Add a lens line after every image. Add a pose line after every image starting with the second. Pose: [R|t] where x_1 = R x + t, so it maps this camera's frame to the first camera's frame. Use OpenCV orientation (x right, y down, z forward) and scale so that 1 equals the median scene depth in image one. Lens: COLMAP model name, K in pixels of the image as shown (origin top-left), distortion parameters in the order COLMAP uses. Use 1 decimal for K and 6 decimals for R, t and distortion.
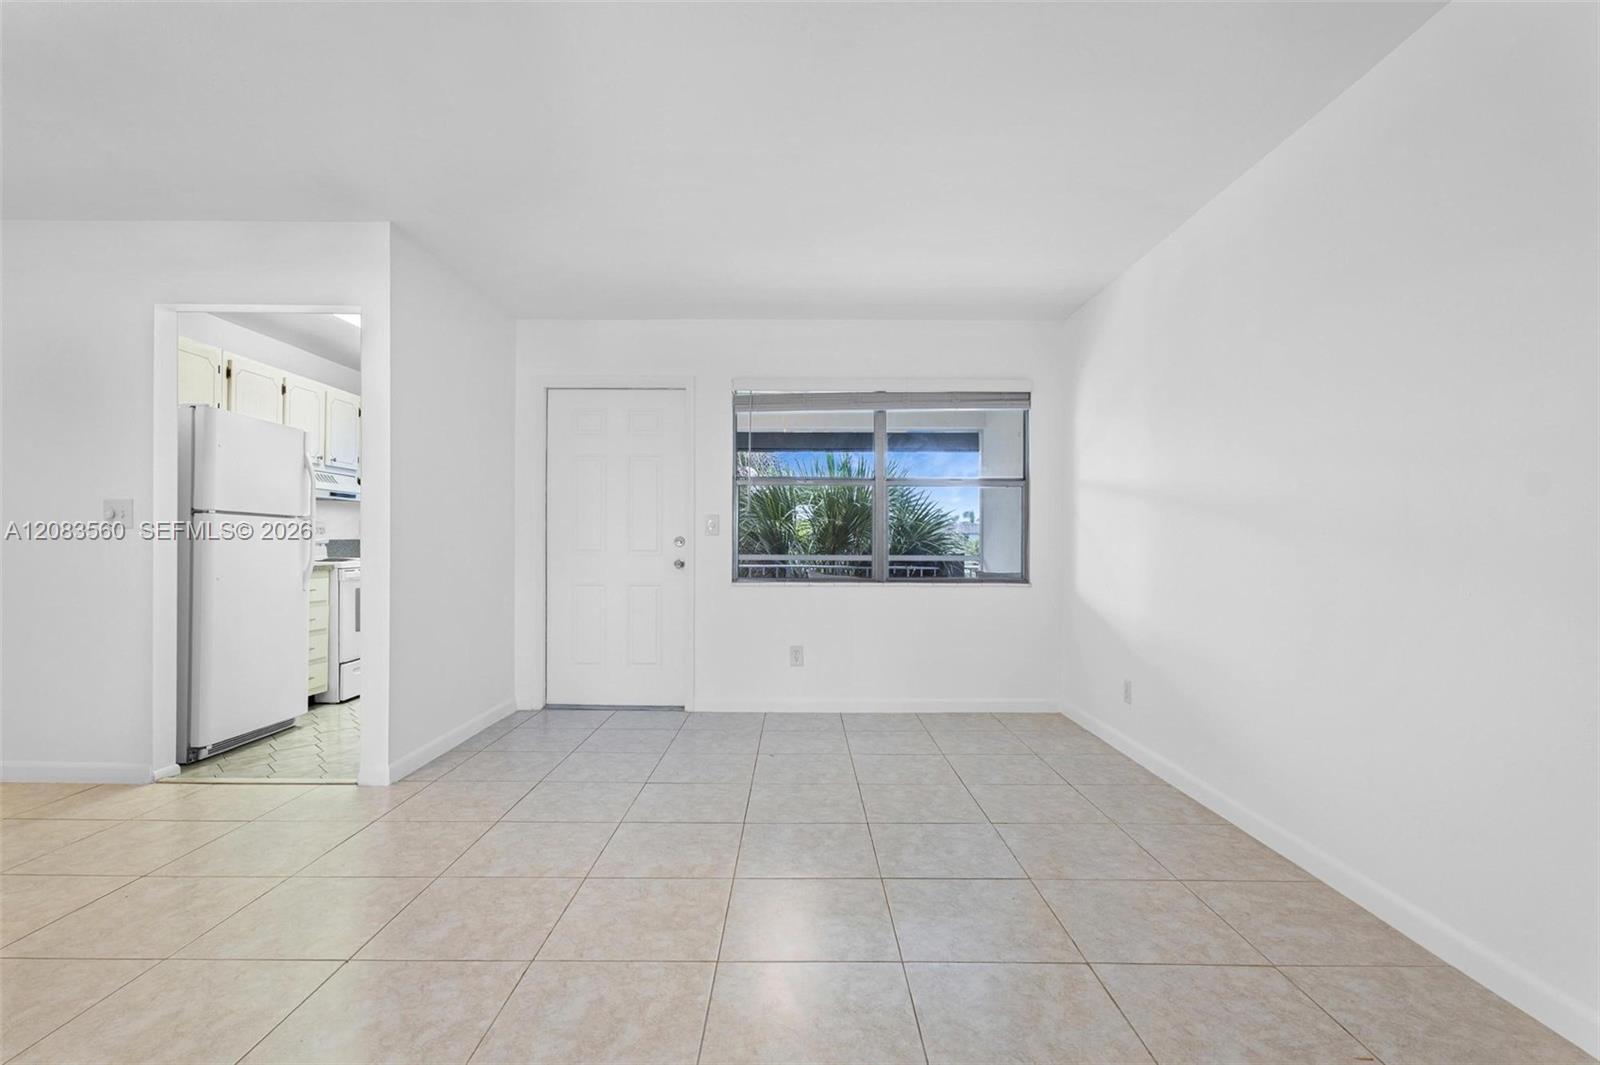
lens RADIAL K [[740.9, 0, 787.2], [0, 740.9, 530.4], [0, 0, 1]] dist [0.001008, 0.000714]
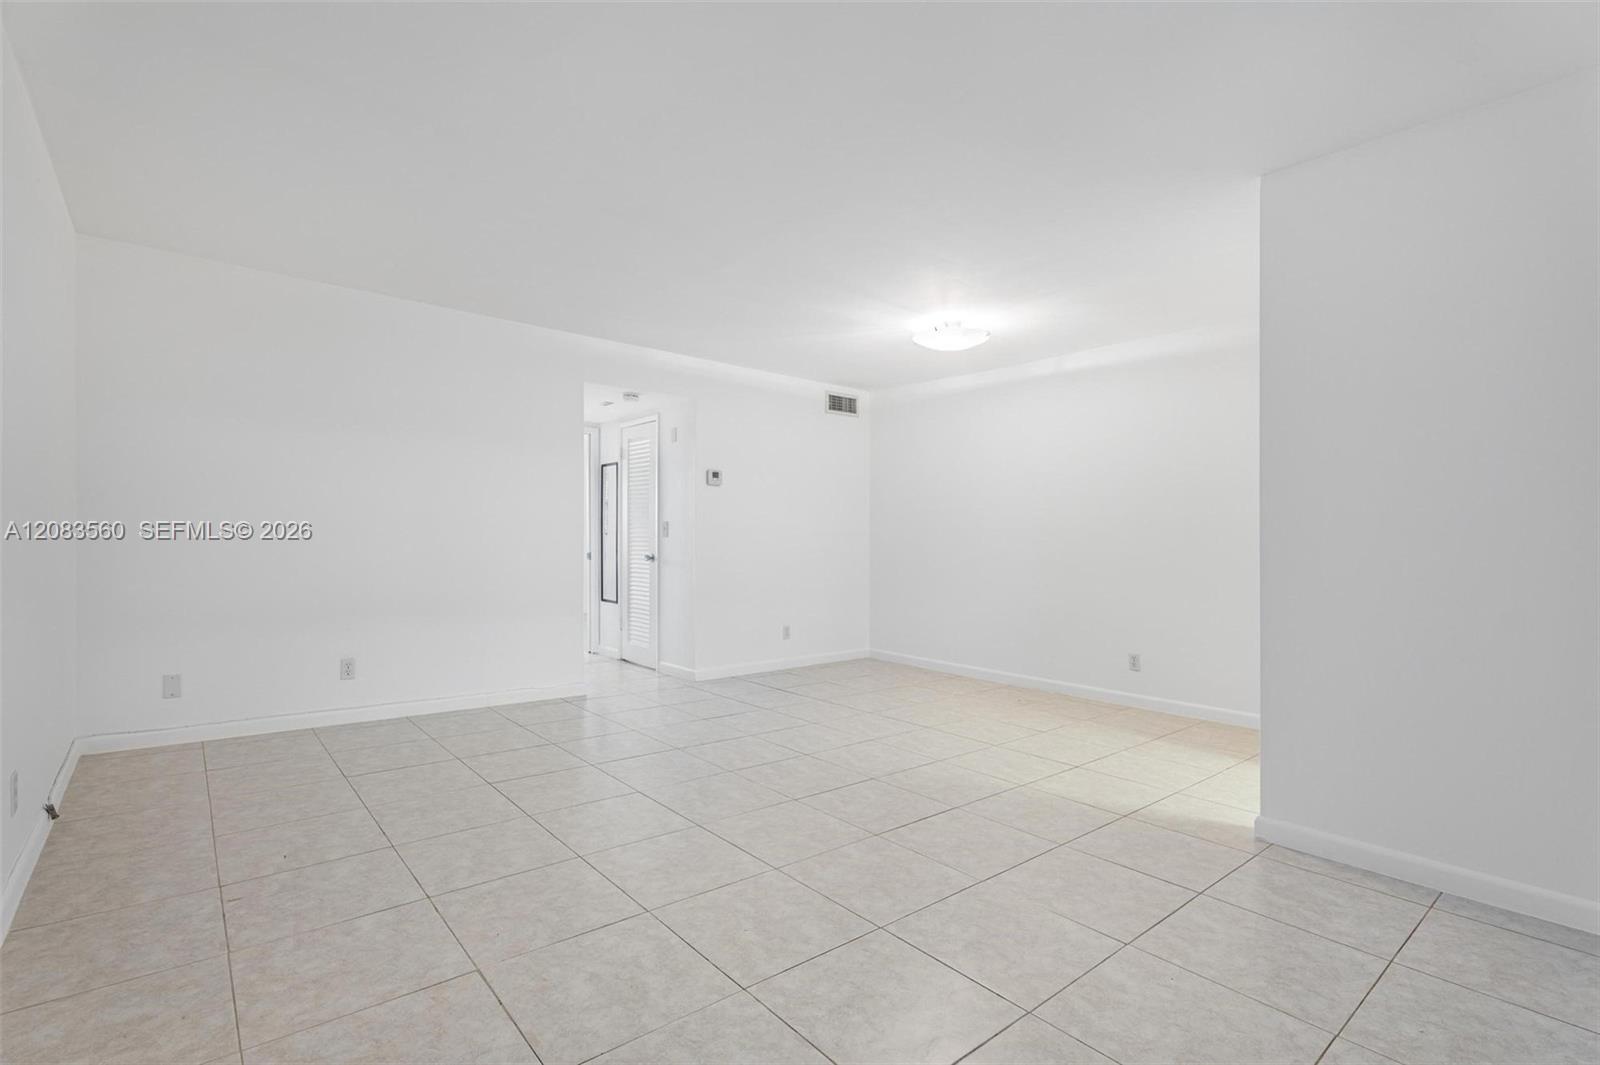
lens RADIAL K [[740.9, 0, 787.2], [0, 740.9, 530.4], [0, 0, 1]] dist [0.001008, 0.000714]
pose [[-0.763838, -0.027782, -0.644809, 0.317422], [-0.008437, 0.999418, -0.033066, 0.018283], [0.645353, -0.019817, -0.763628, 0.968096]]
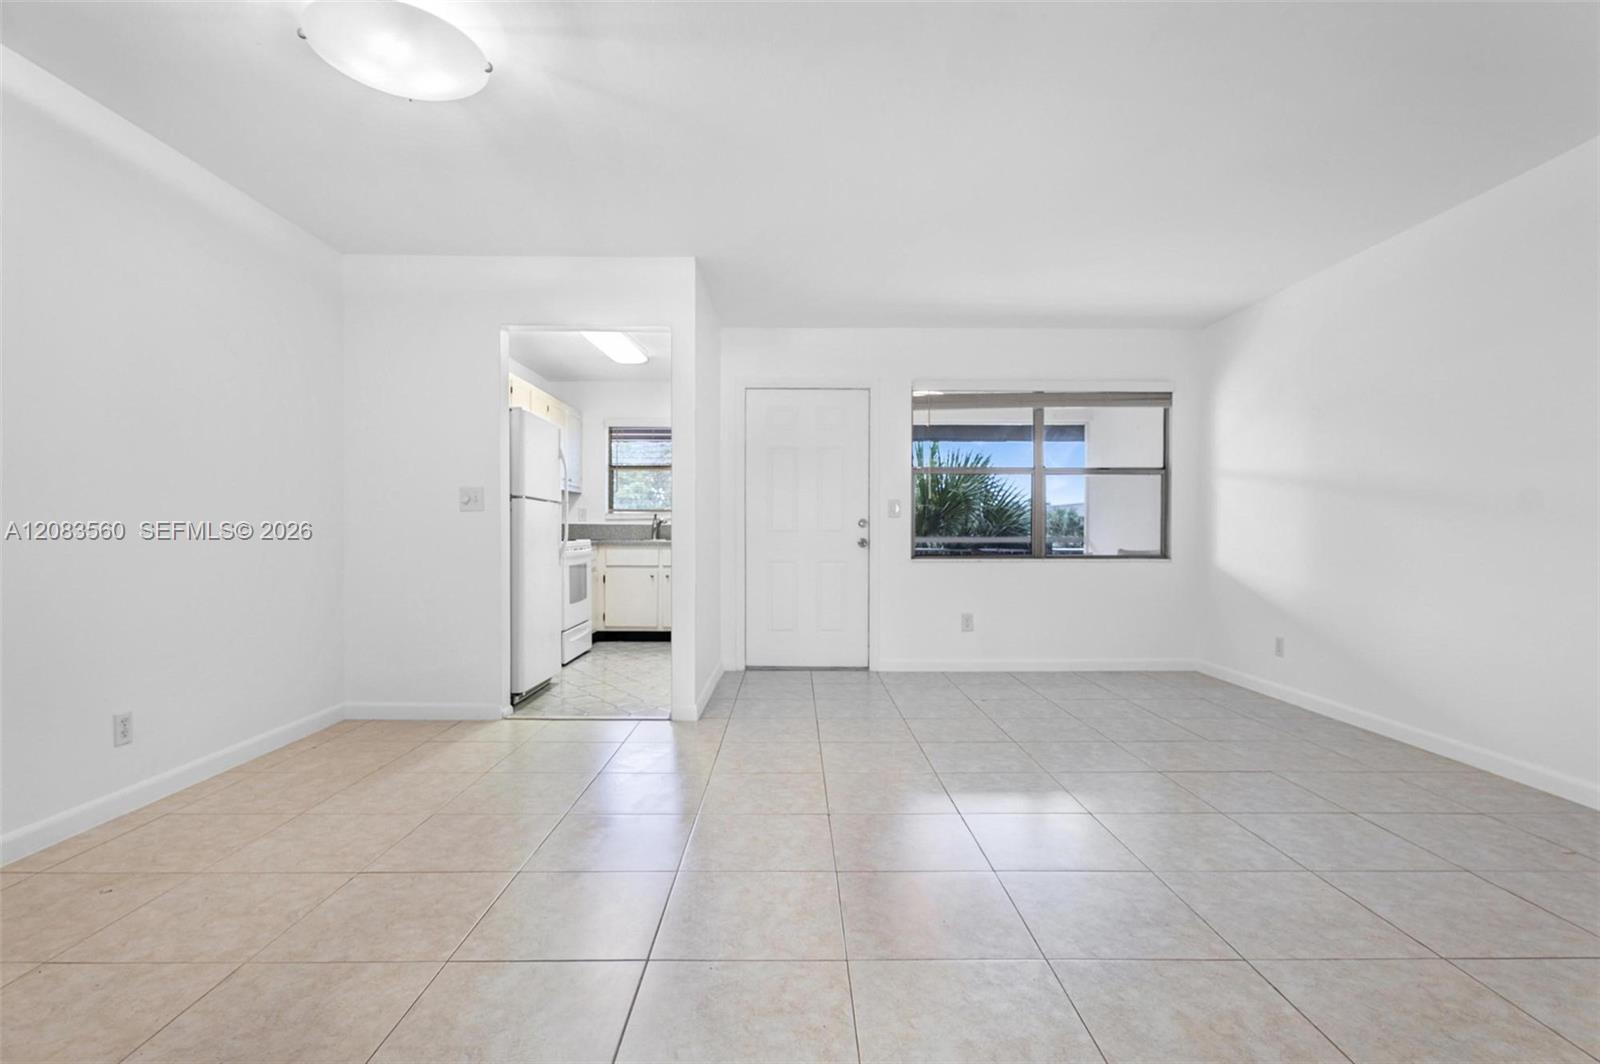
lens RADIAL K [[764.9, 0, 789.2], [0, 764.9, 522.9], [0, 0, 1]] dist [-0.000193, 0.000950]
pose [[0.999921, -0.001728, 0.012456, -0.294982], [0.001650, 0.999979, 0.006313, 0.007739], [-0.012467, -0.006292, 0.999902, -0.191327]]
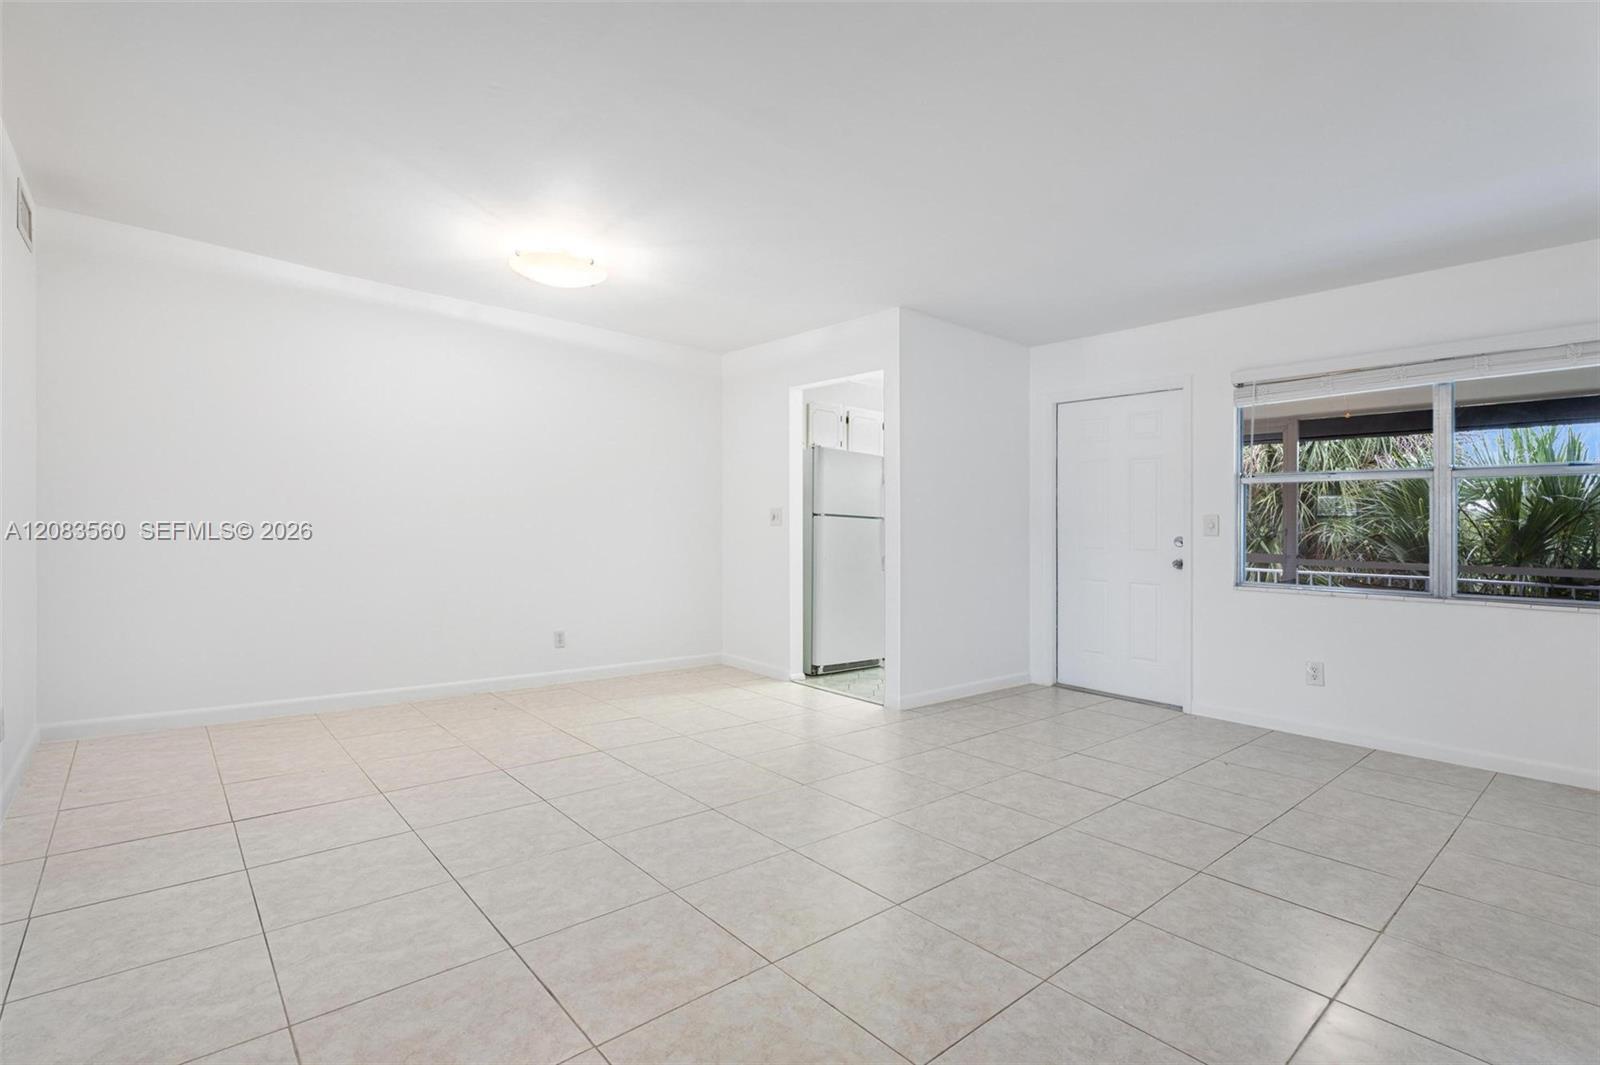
lens RADIAL K [[743.3, 0, 803.7], [0, 743.3, 530.8], [0, 0, 1]] dist [0.002143, 0.000825]
pose [[0.668078, 0.012559, -0.743985, 0.279030], [-0.010576, 0.999917, 0.007382, -0.001903], [0.744016, 0.002937, 0.668155, -0.051966]]
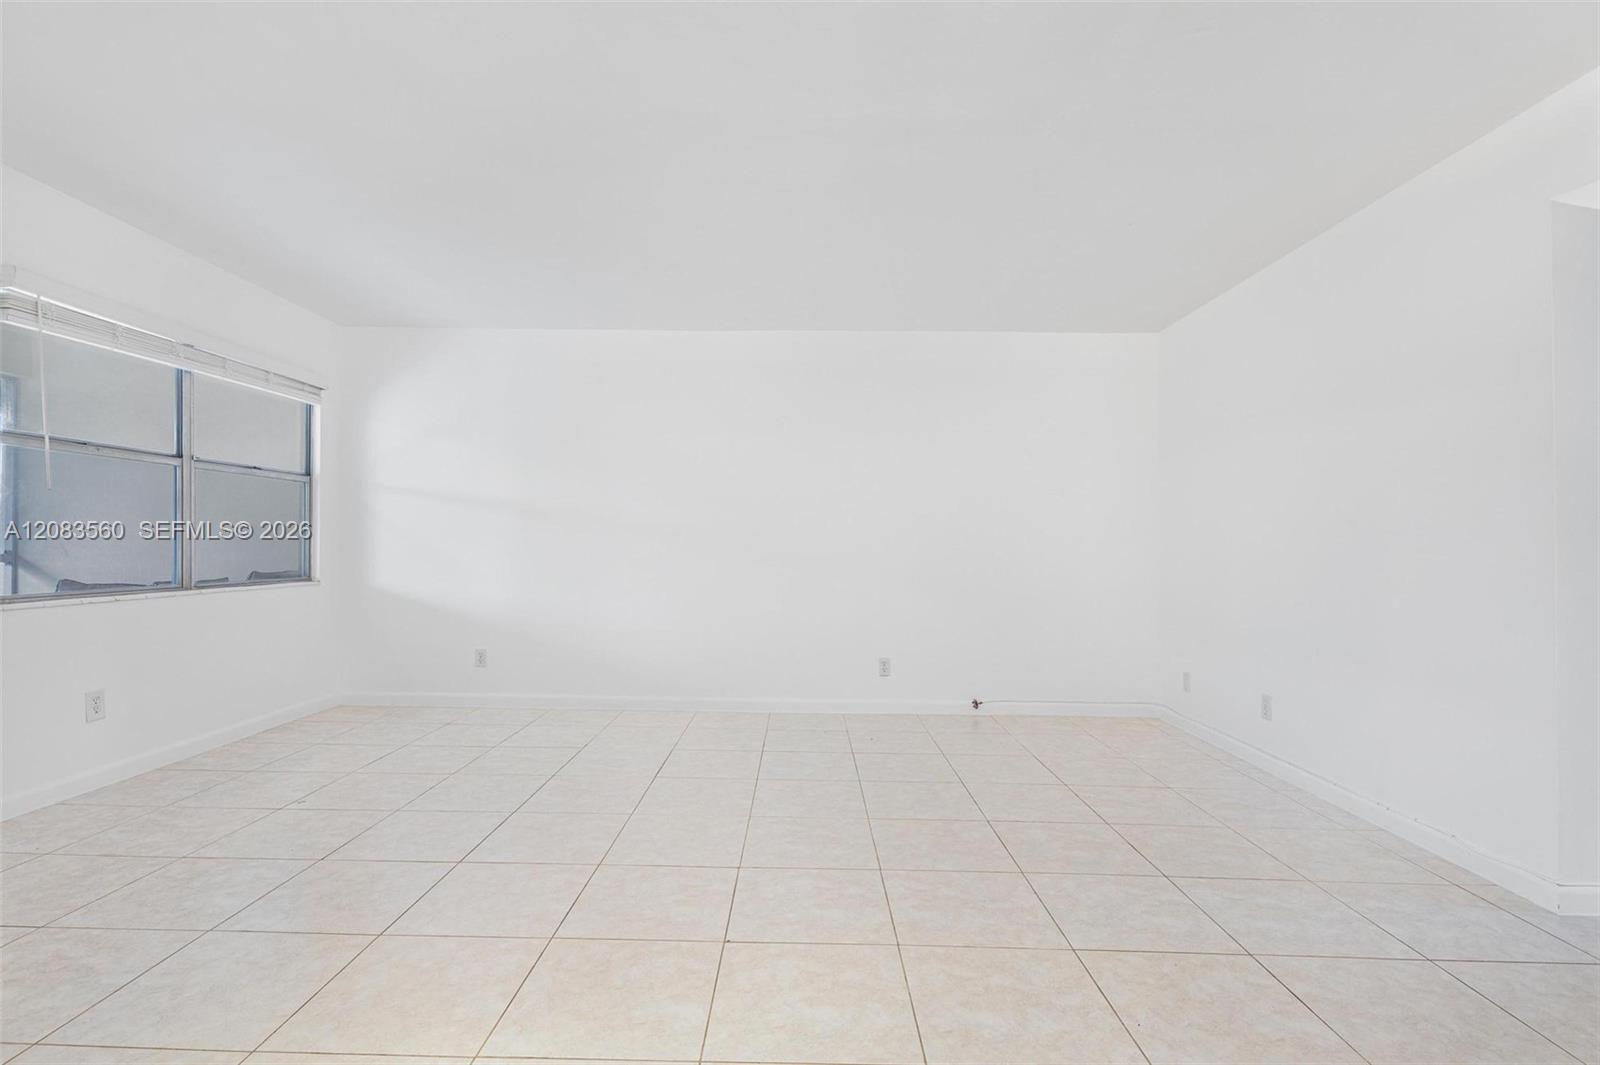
lens RADIAL K [[754.6, 0, 800.0], [0, 754.6, 532.5], [0, 0, 1]] dist [0.001134, 0.000542]
pose [[-0.004103, 0.016196, 0.999860, -0.723531], [-0.030938, 0.999388, -0.016315, 0.004822], [-0.999513, -0.031000, -0.003600, 0.395868]]
